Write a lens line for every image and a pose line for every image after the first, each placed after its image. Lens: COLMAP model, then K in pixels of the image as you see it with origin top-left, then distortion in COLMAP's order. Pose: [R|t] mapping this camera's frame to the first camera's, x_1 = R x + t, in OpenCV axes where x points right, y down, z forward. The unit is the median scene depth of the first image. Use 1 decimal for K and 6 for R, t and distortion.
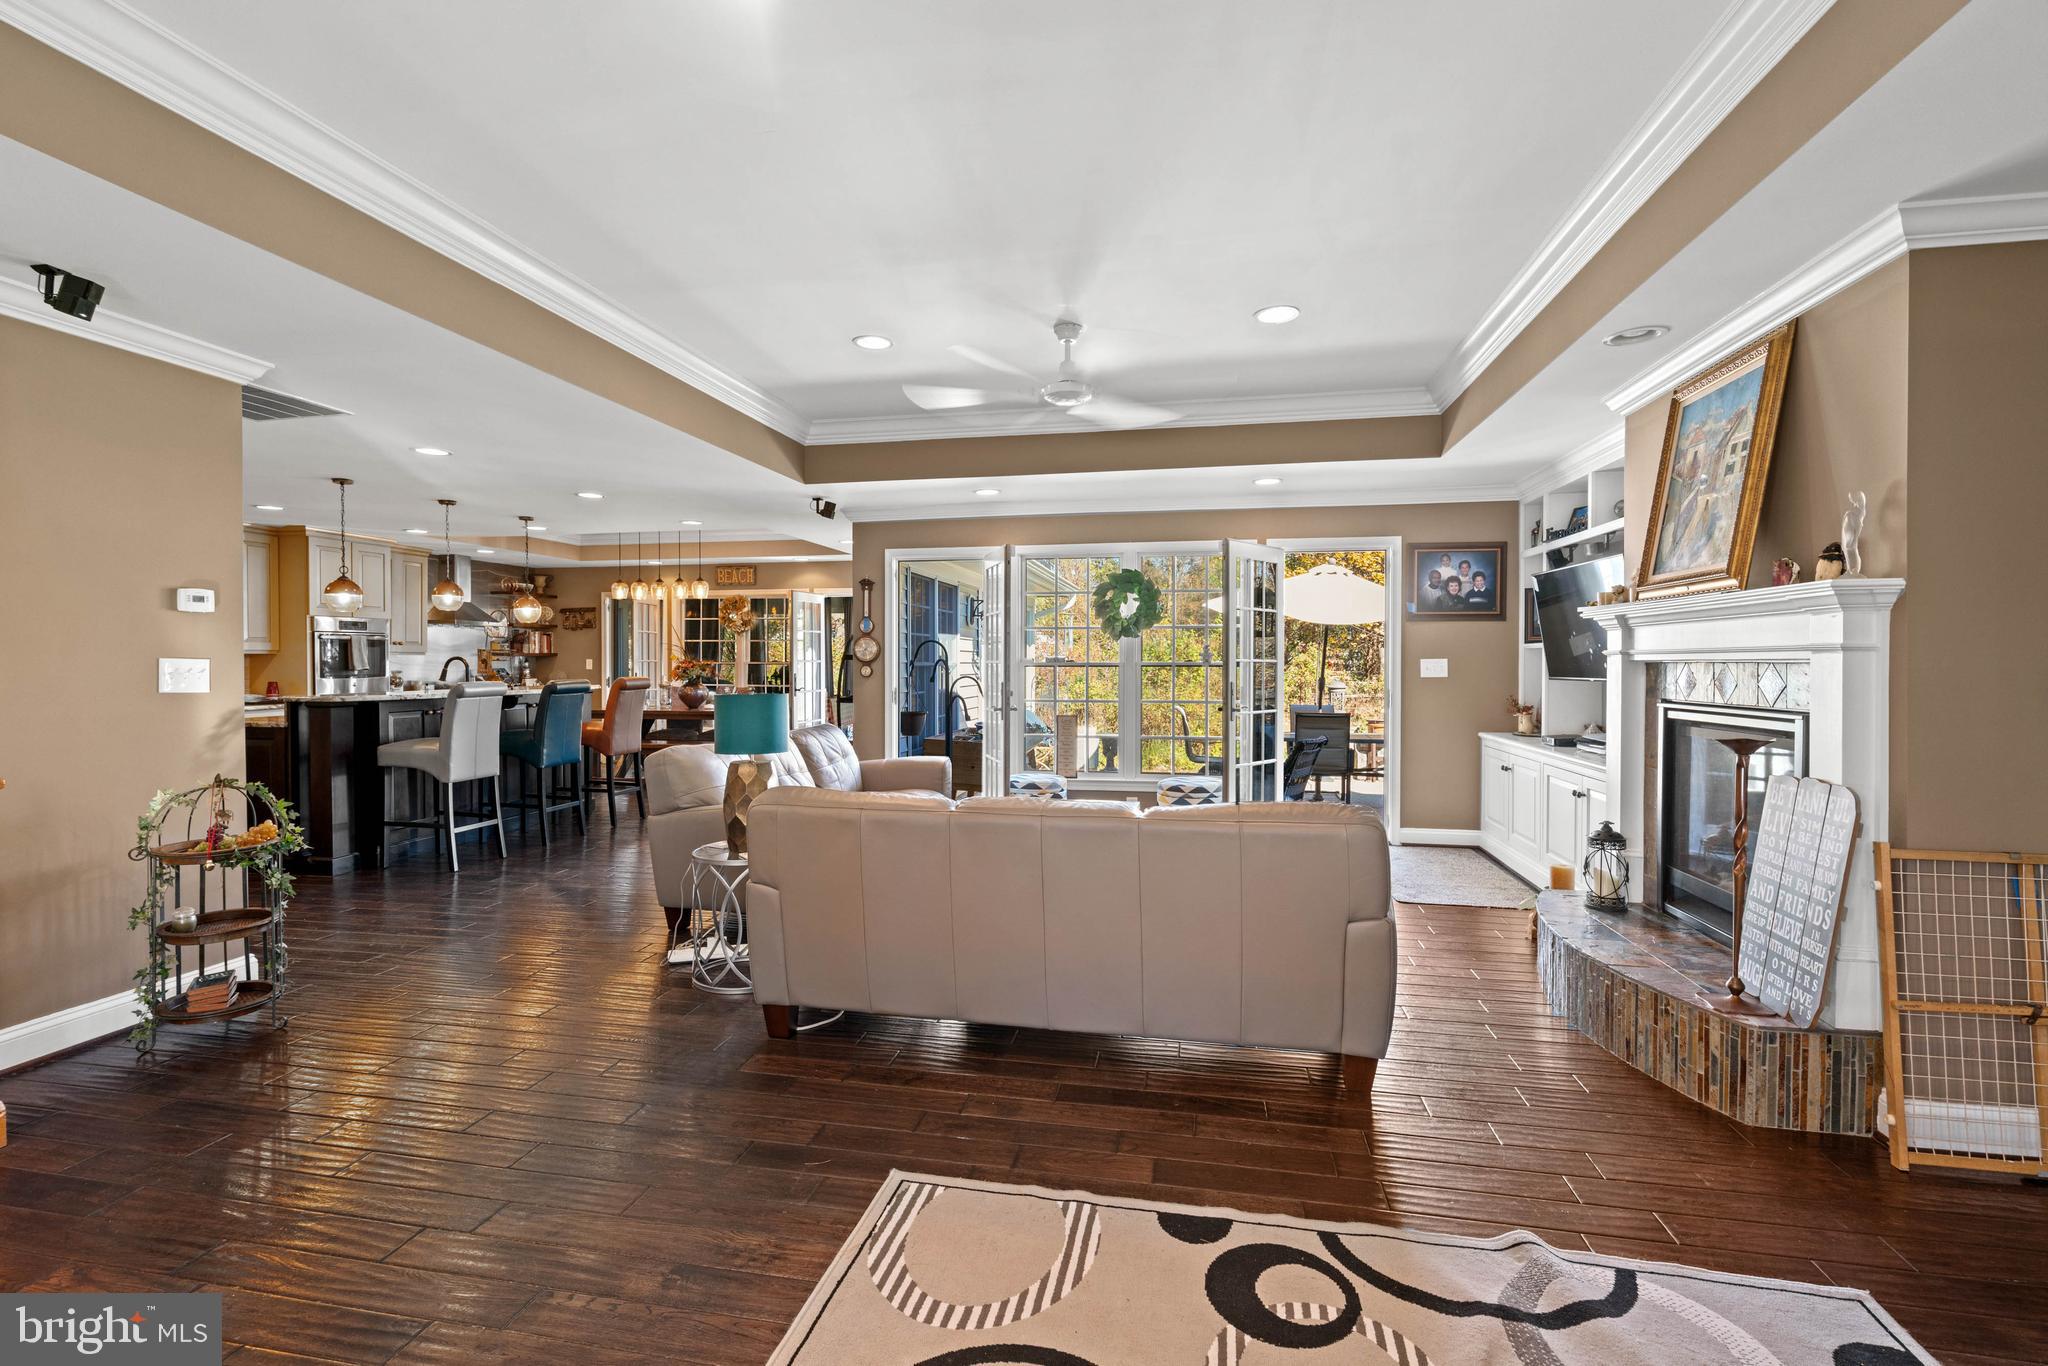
lens RADIAL K [[941.8, 0, 1016.2], [0, 941.8, 676.5], [0, 0, 1]] dist [-0.009551, 0.007006]
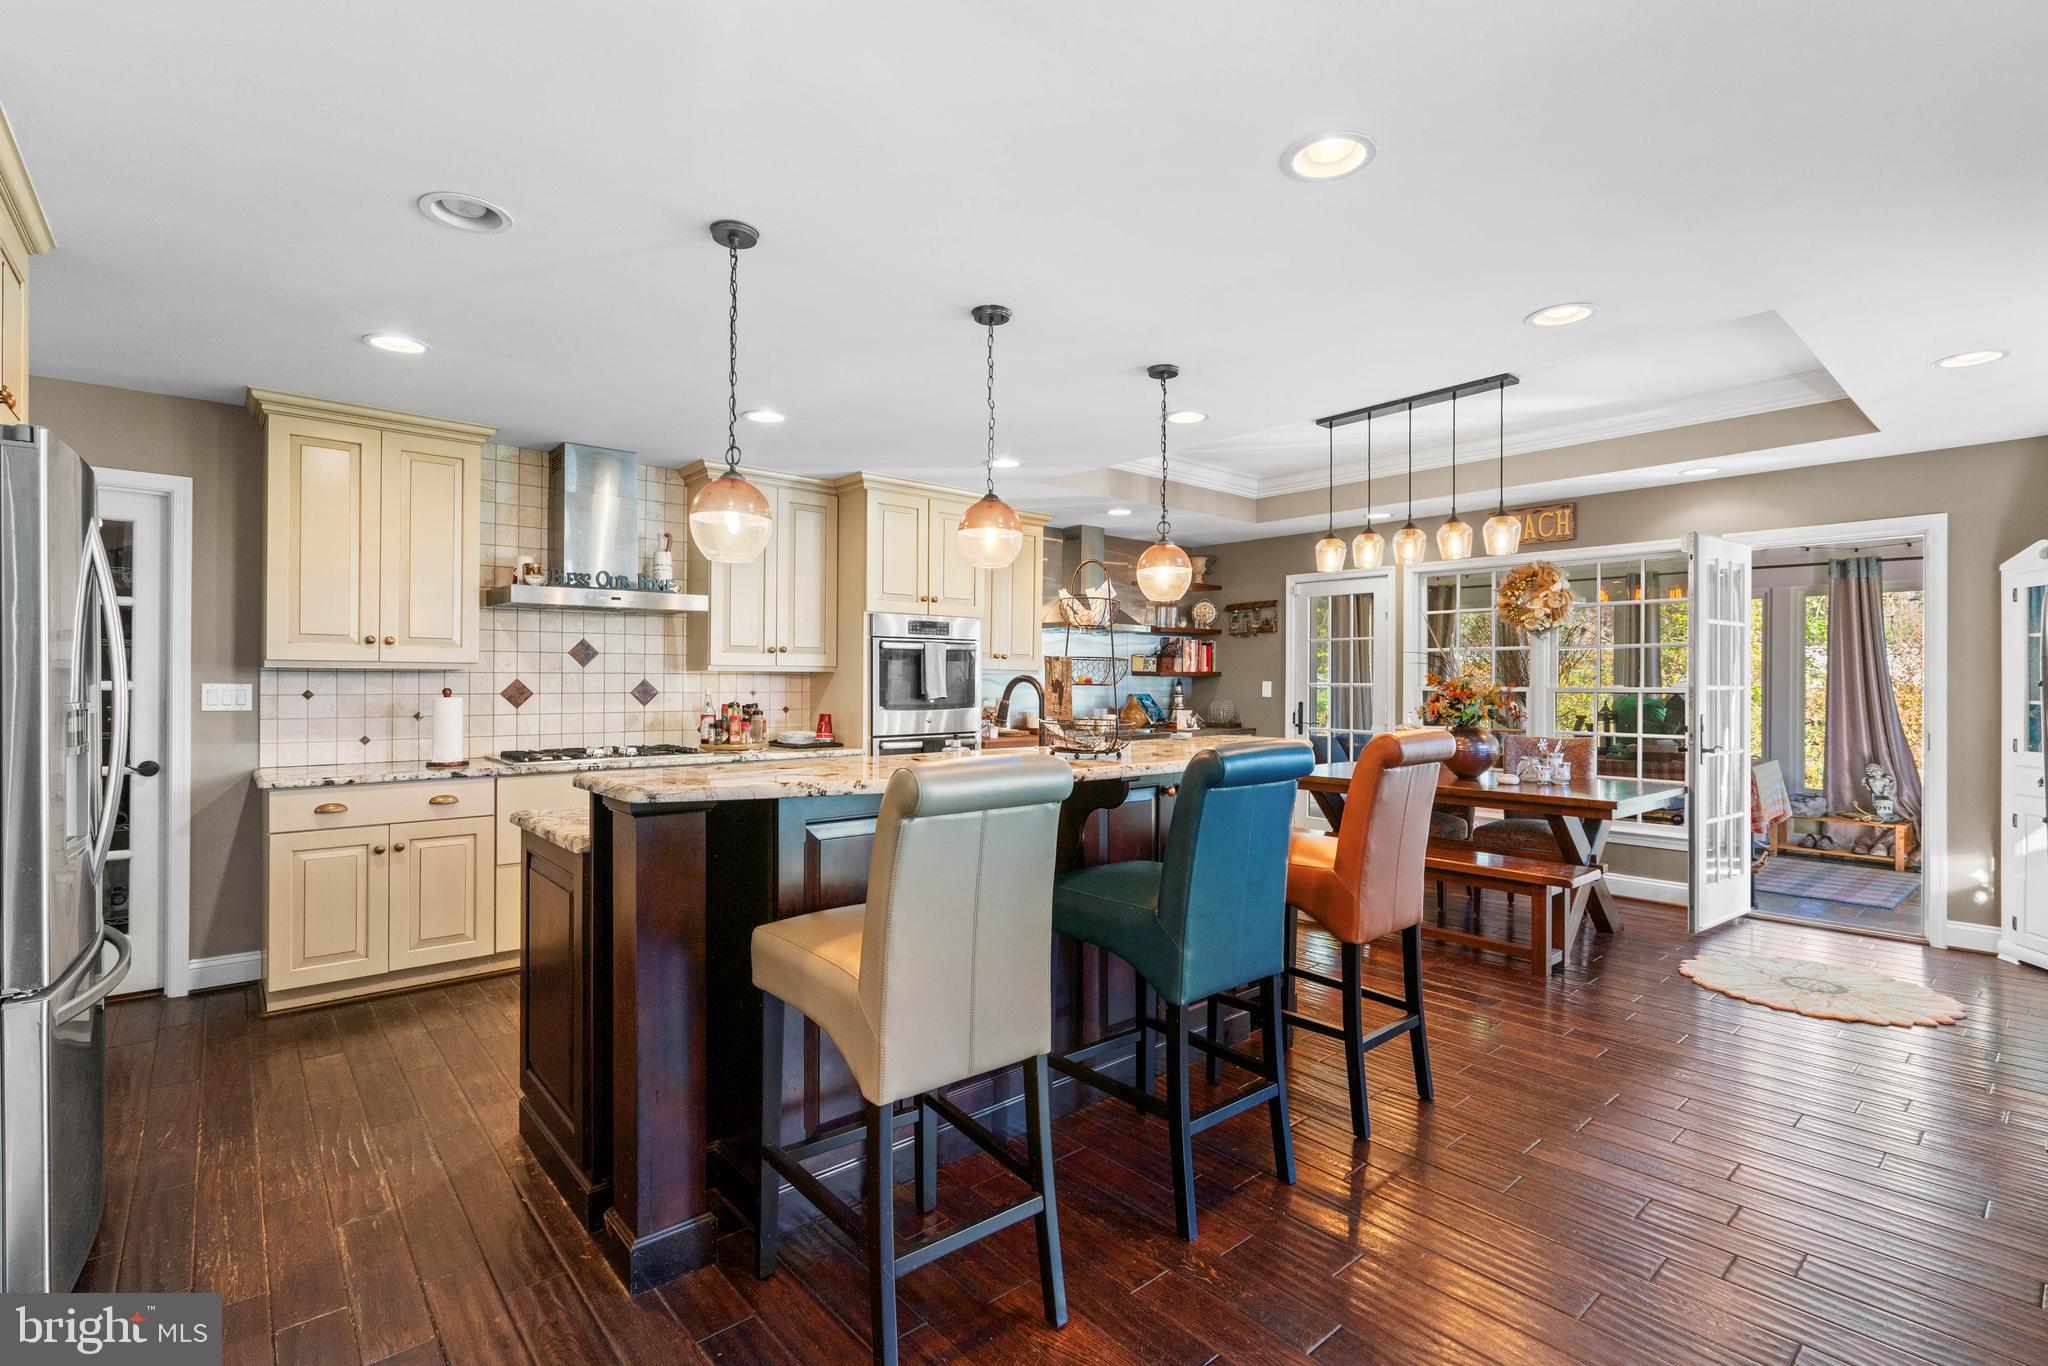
lens RADIAL K [[941.8, 0, 1016.2], [0, 941.8, 676.5], [0, 0, 1]] dist [-0.009551, 0.007006]
pose [[0.786426, 0.001111, -0.617684, -0.213229], [-0.015031, 0.999737, -0.017339, -0.008776], [0.617502, 0.022921, 0.786236, 0.432710]]
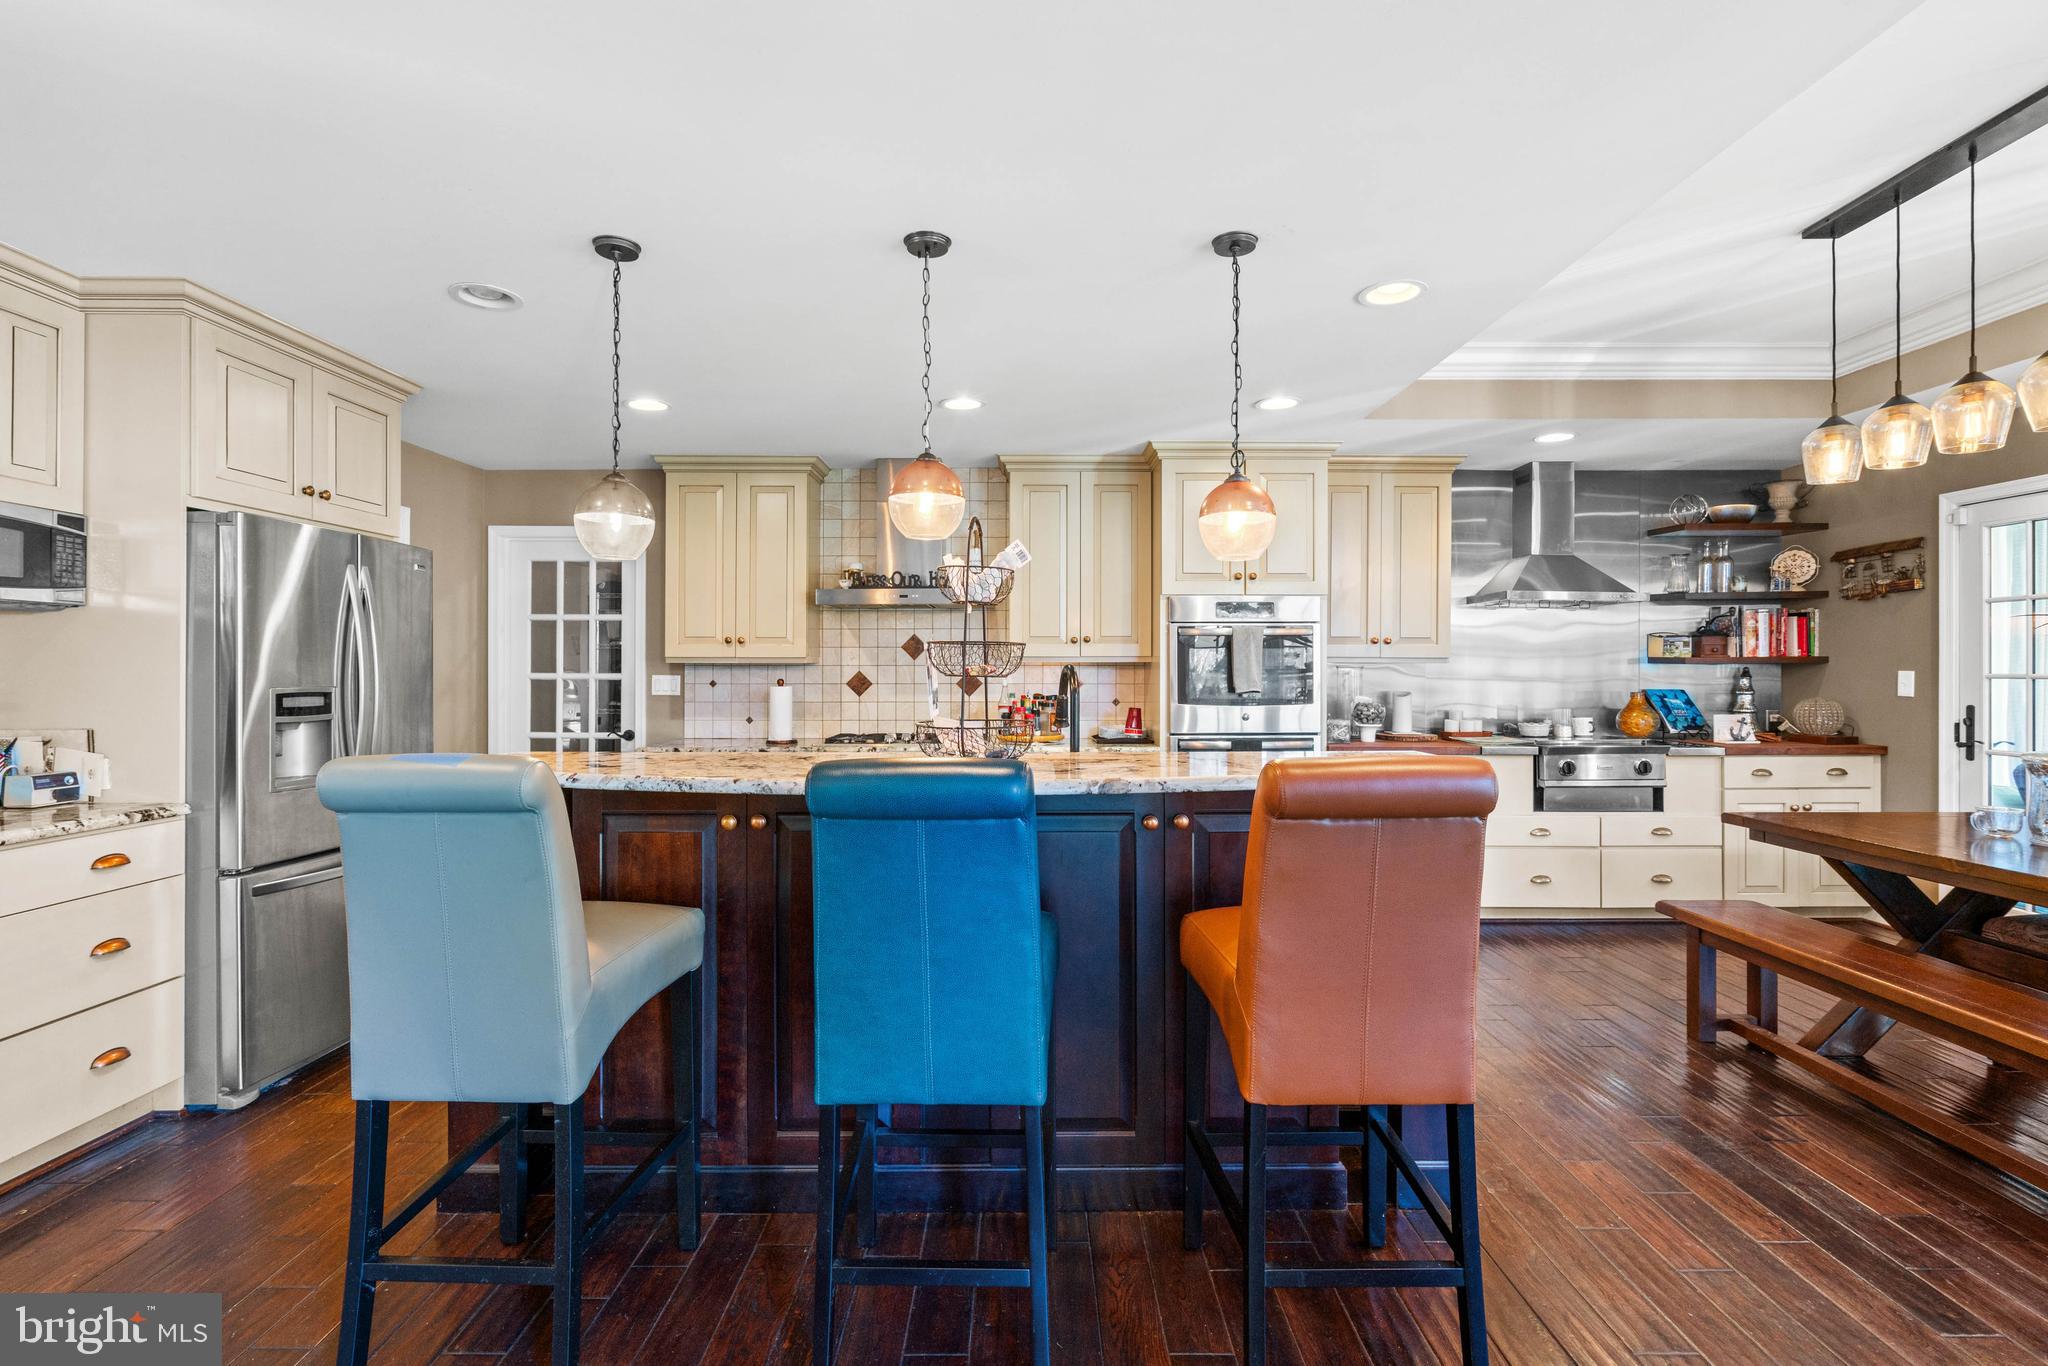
lens RADIAL K [[948.1, 0, 1019.3], [0, 948.1, 665.5], [0, 0, 1]] dist [-0.007285, 0.005581]
pose [[0.193033, -0.004430, -0.981182, -0.152354], [-0.017468, 0.999816, -0.007951, -0.012159], [0.981037, 0.018674, 0.192920, 0.621247]]
